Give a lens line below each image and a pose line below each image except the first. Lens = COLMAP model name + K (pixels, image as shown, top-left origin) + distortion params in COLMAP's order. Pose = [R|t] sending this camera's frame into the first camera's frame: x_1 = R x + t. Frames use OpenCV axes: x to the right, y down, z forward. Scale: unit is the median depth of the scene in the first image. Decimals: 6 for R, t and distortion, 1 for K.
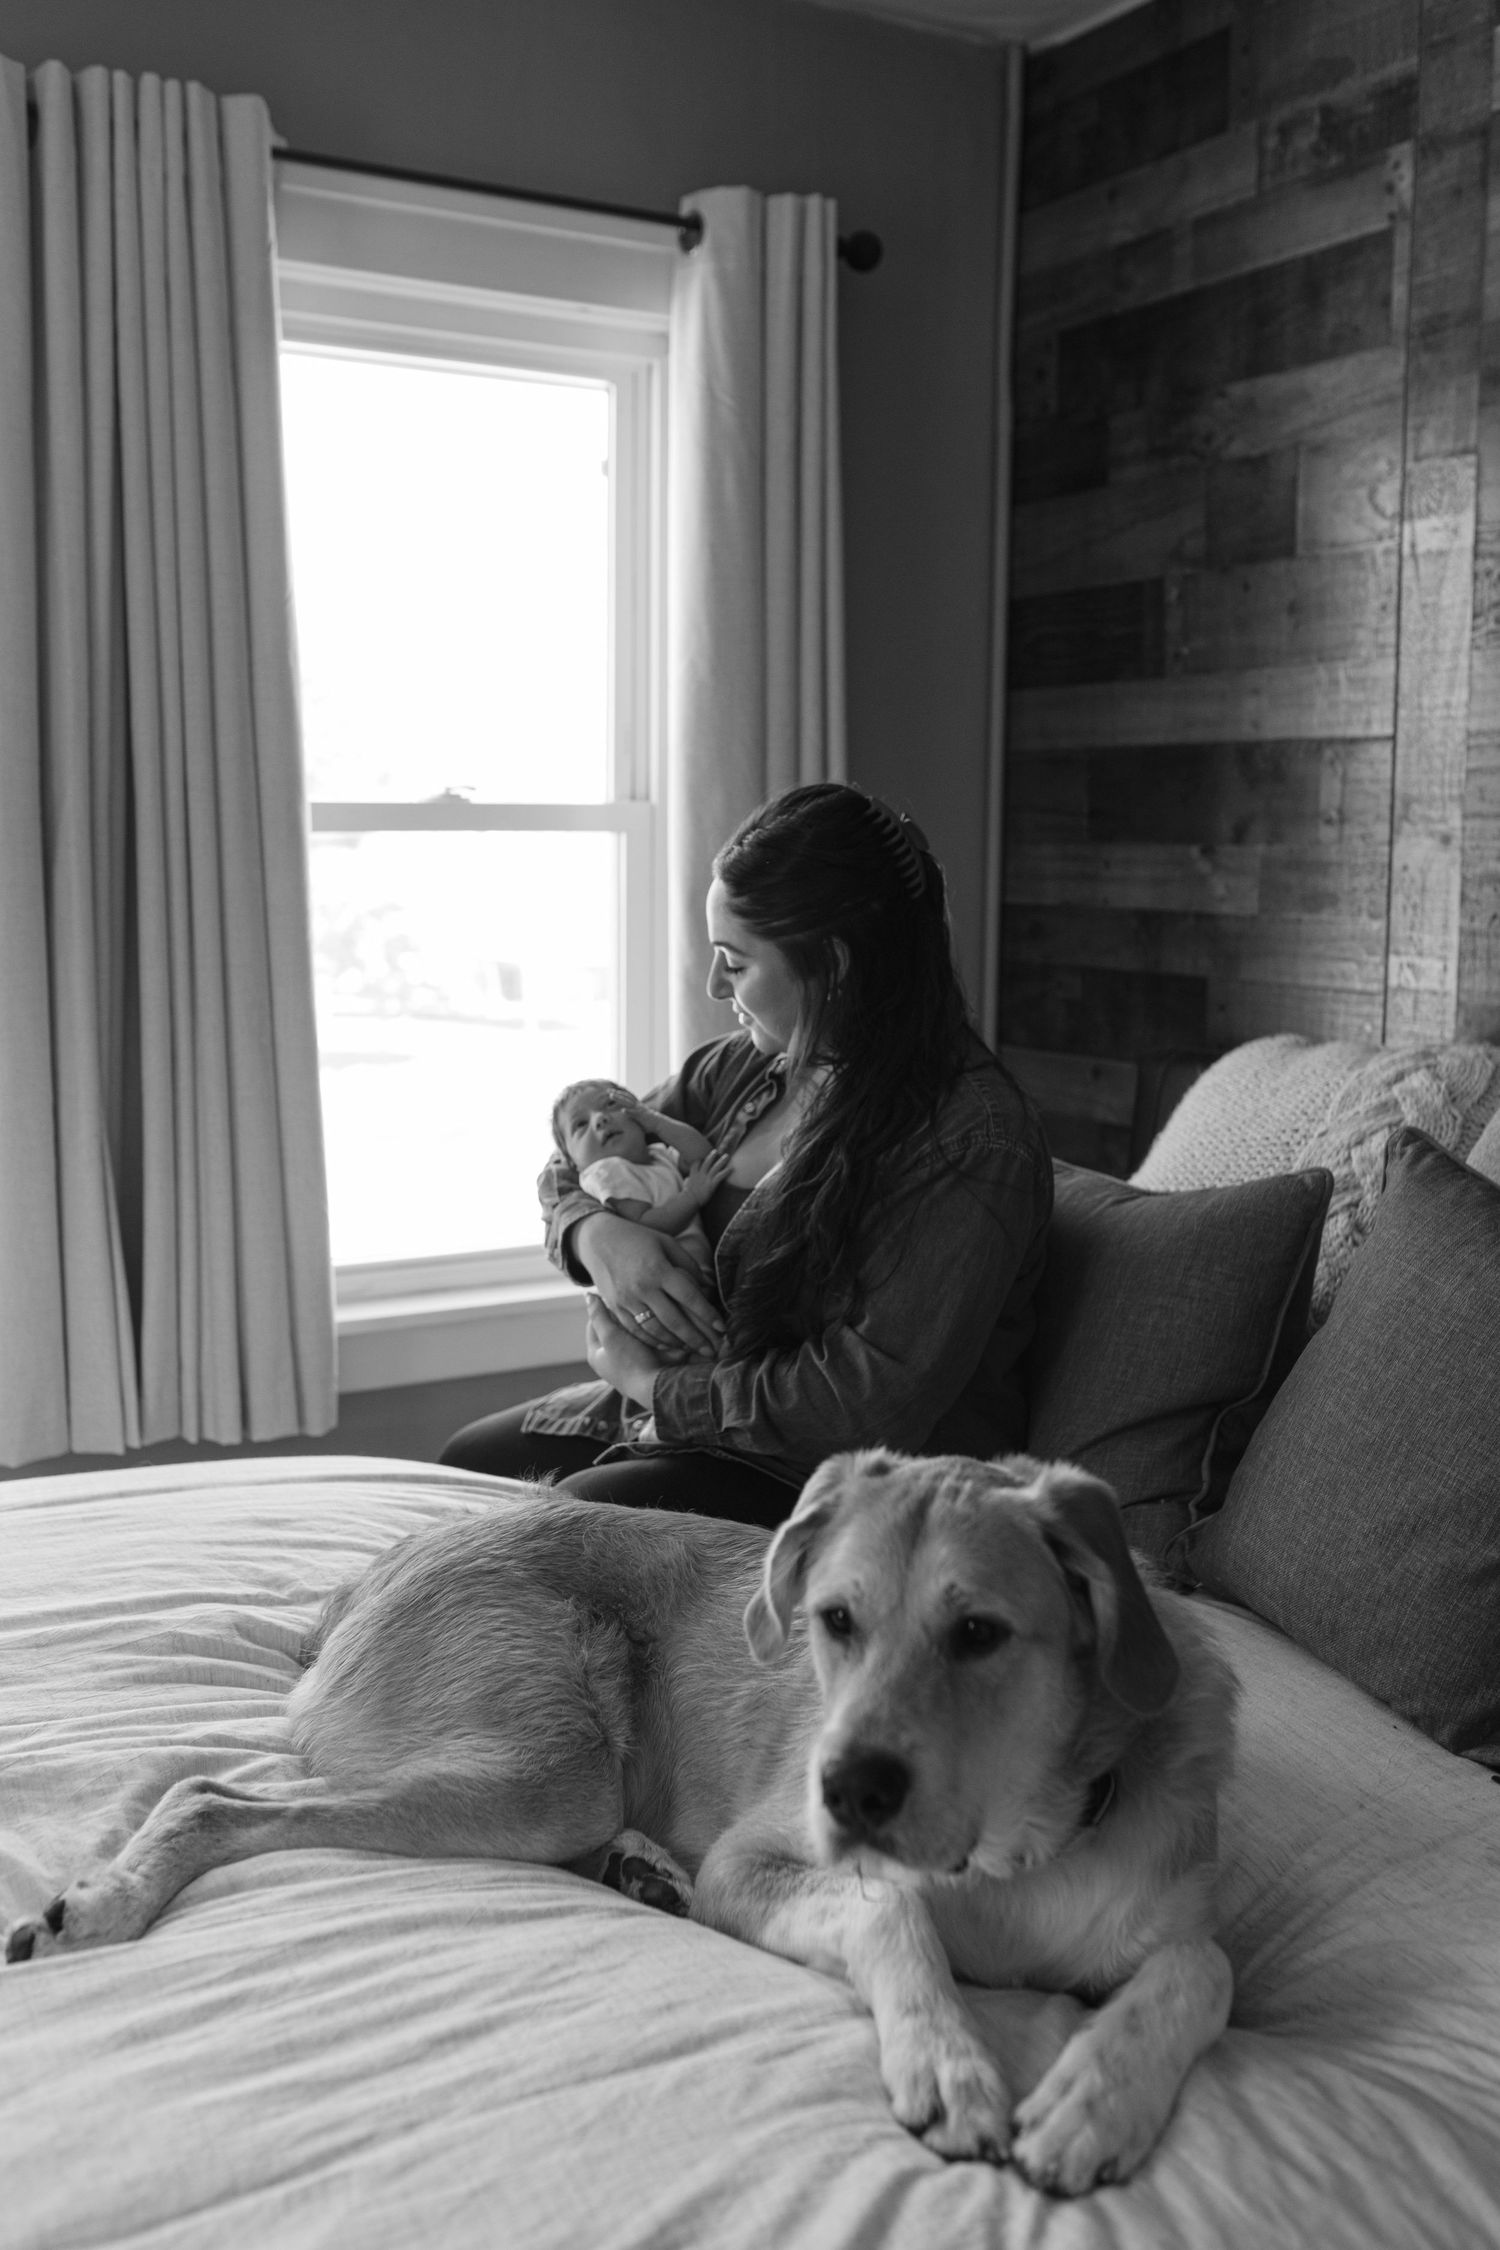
lens RADIAL K [[2164.2, 0, 750.0], [0, 2164.2, 1125.0], [0, 0, 1]] dist [0.008617, -0.004281]
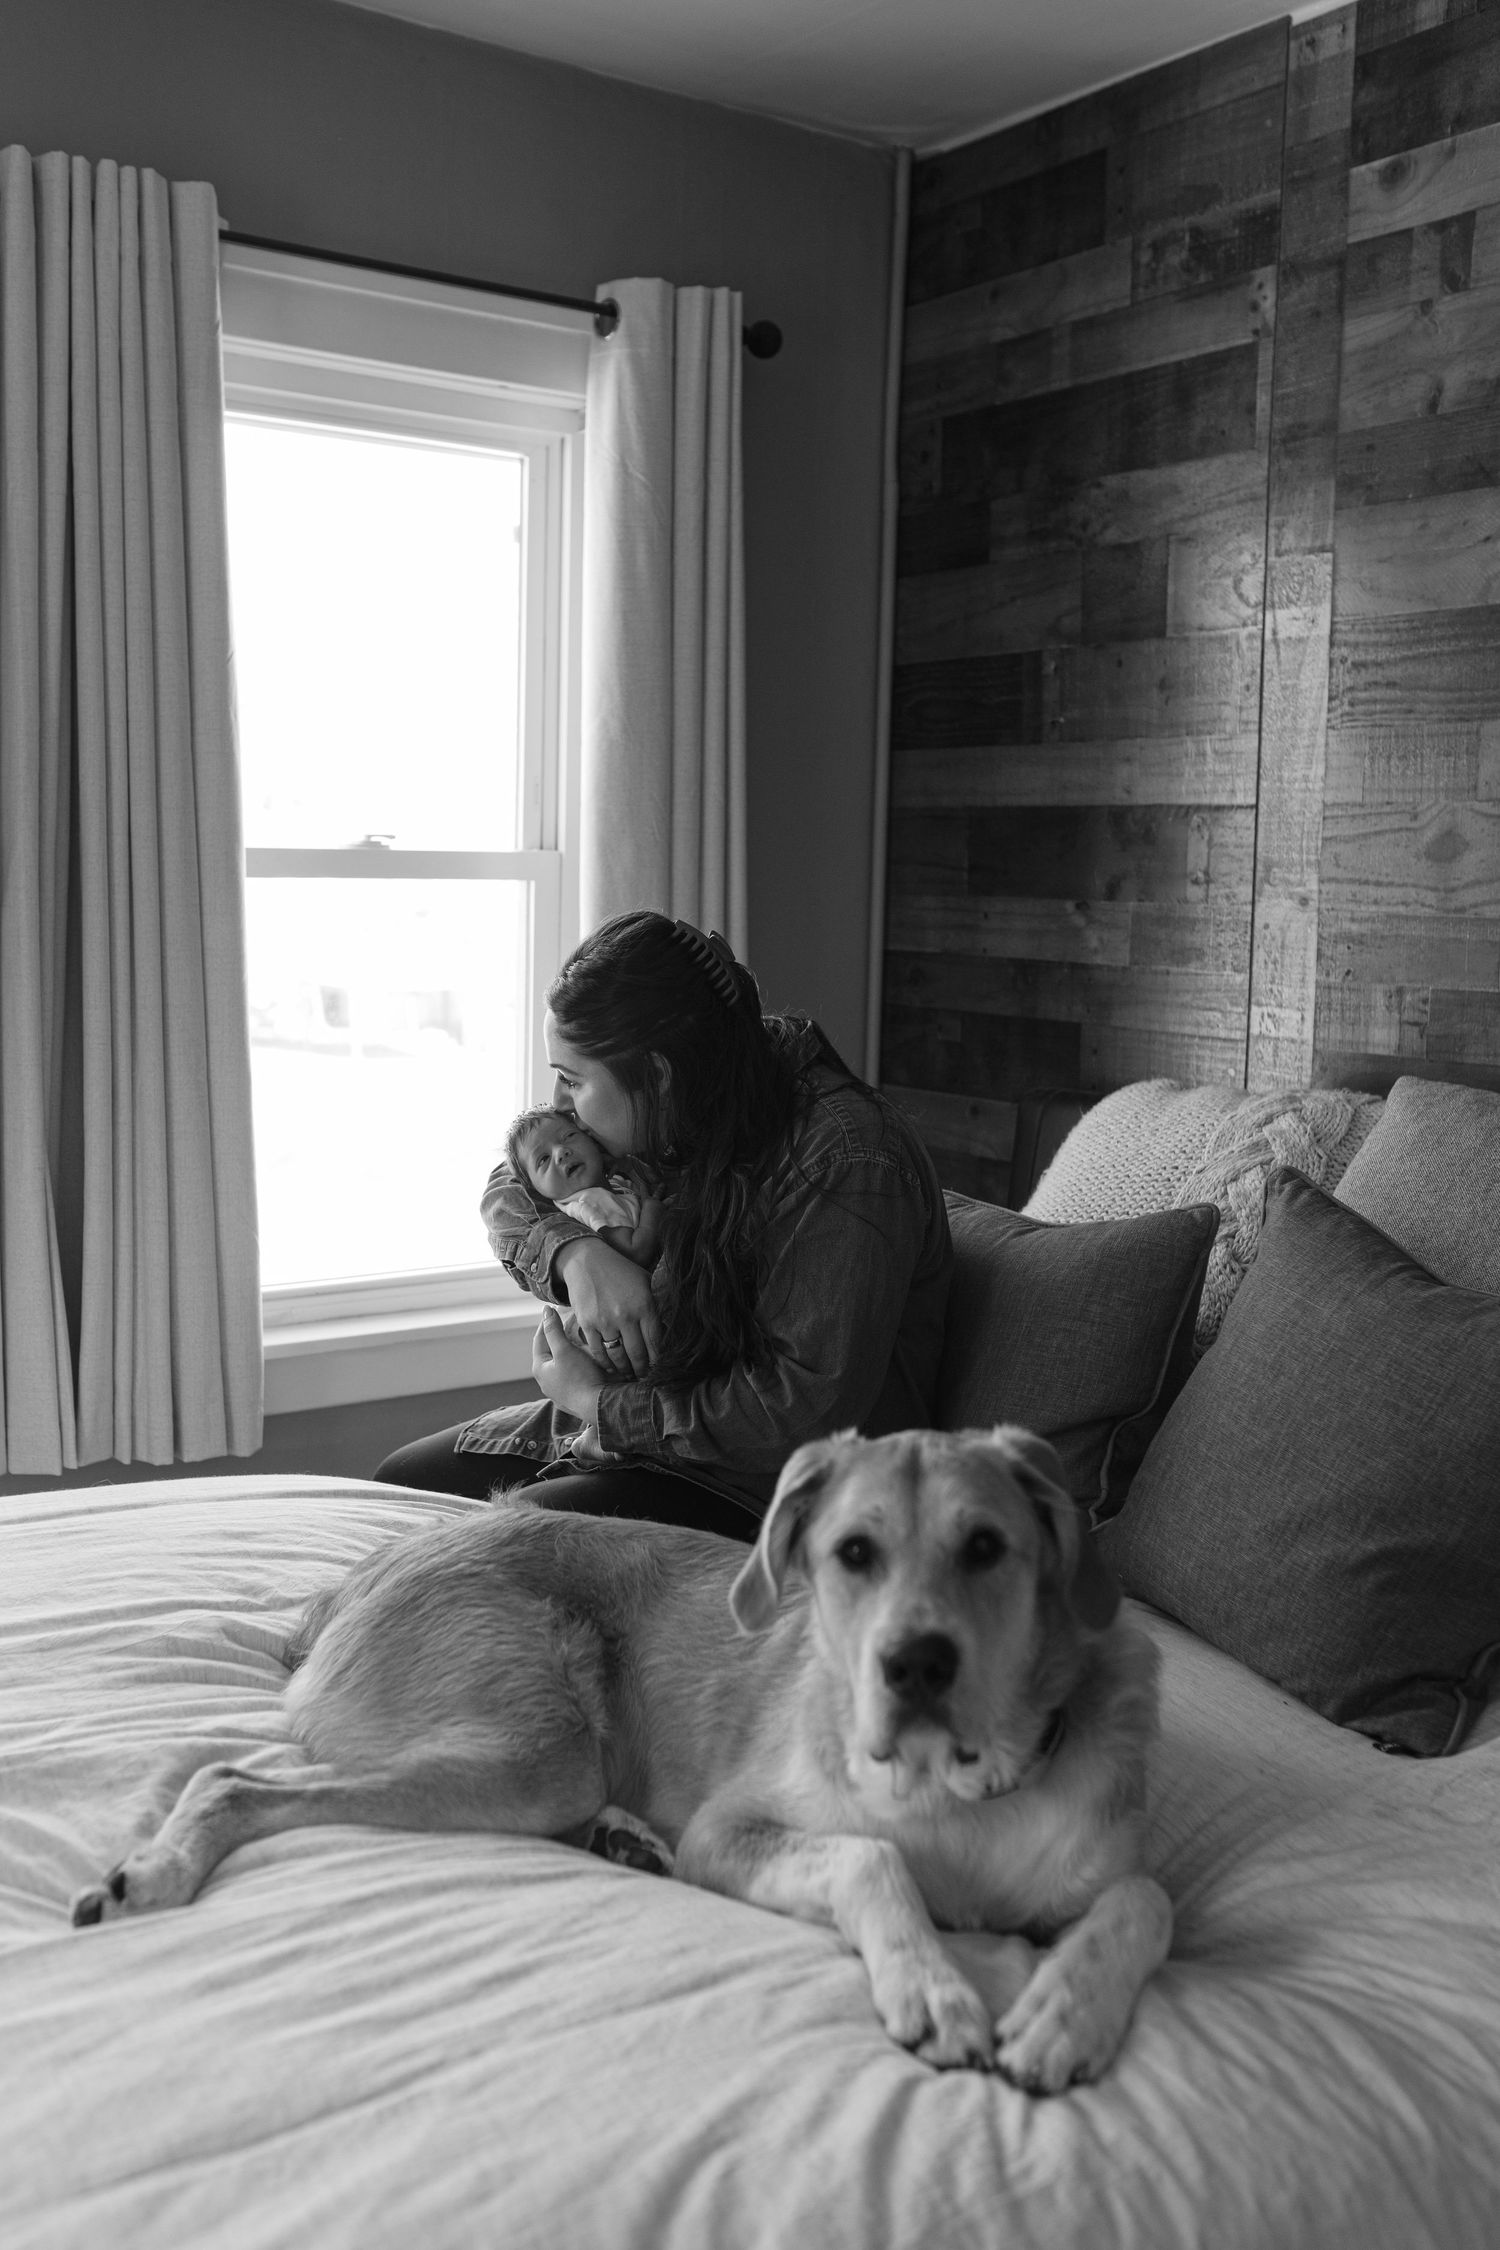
lens RADIAL K [[2164.2, 0, 750.0], [0, 2164.2, 1125.0], [0, 0, 1]] dist [0.008617, -0.004281]
pose [[0.996485, 0.004910, 0.083624, -0.064840], [-0.003879, 0.999914, -0.012492, -0.005560], [-0.083678, 0.012124, 0.996419, -0.086337]]
